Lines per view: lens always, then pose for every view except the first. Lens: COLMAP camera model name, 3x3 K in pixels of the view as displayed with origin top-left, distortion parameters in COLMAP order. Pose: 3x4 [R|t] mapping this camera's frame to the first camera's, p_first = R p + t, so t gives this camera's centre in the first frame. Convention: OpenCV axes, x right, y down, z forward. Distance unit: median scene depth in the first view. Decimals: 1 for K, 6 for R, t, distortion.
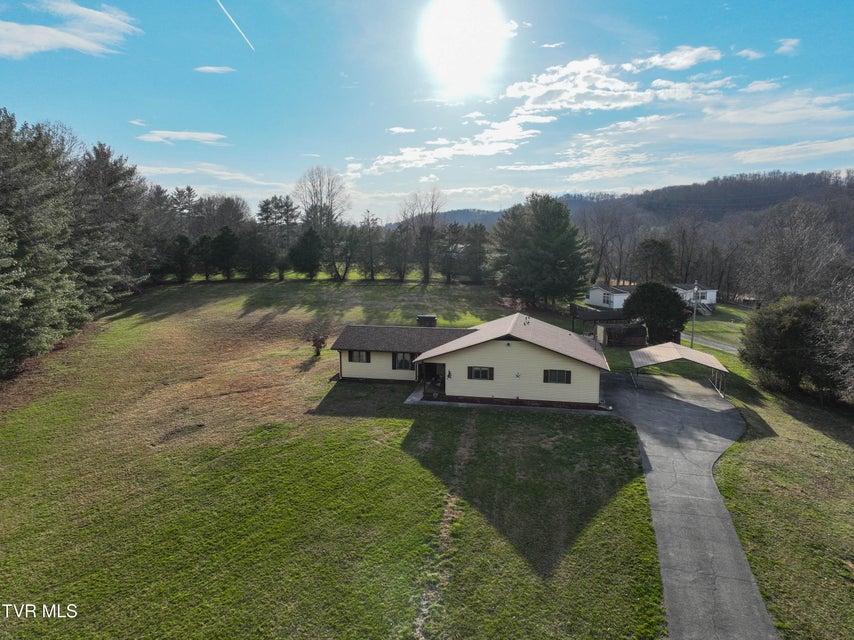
lens RADIAL K [[599.7, 0, 430.0], [0, 599.7, 317.8], [0, 0, 1]] dist [-0.001610, 0.020737]
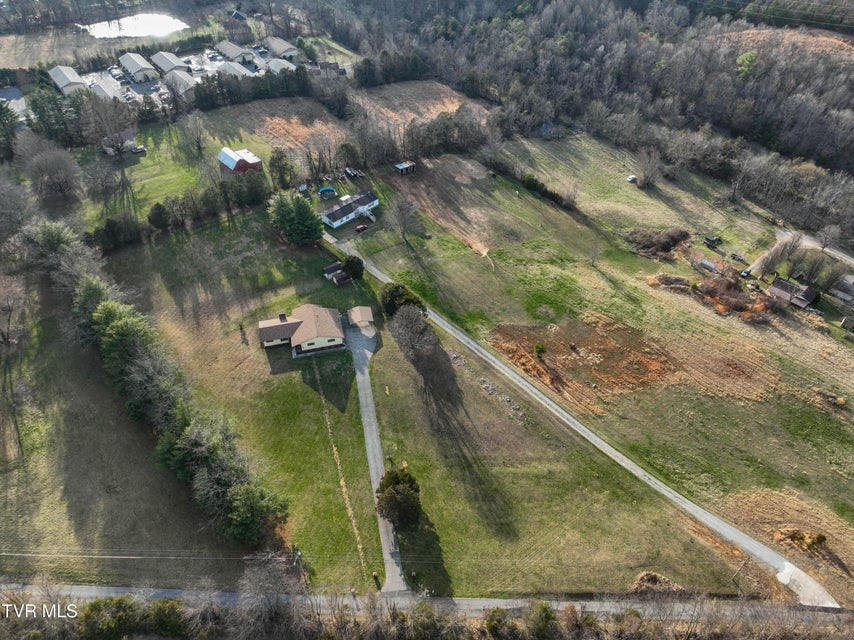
lens RADIAL K [[599.7, 0, 430.0], [0, 599.7, 317.8], [0, 0, 1]] dist [-0.001610, 0.020737]
pose [[0.891944, -0.298658, 0.339469, -0.433159], [0.047708, 0.808770, 0.586187, -2.013711], [-0.449622, -0.506651, 0.735626, -1.822225]]
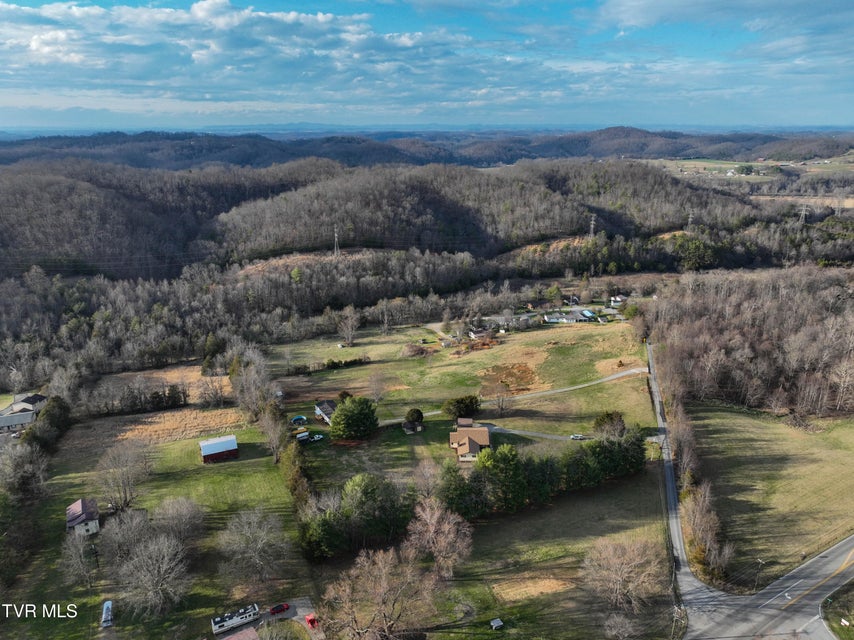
lens RADIAL K [[599.7, 0, 430.0], [0, 599.7, 317.8], [0, 0, 1]] dist [-0.001610, 0.020737]
pose [[-0.180988, -0.295560, 0.938023, -4.173470], [0.130390, 0.938144, 0.320756, -2.502763], [-0.974803, 0.180362, -0.131255, 1.855694]]
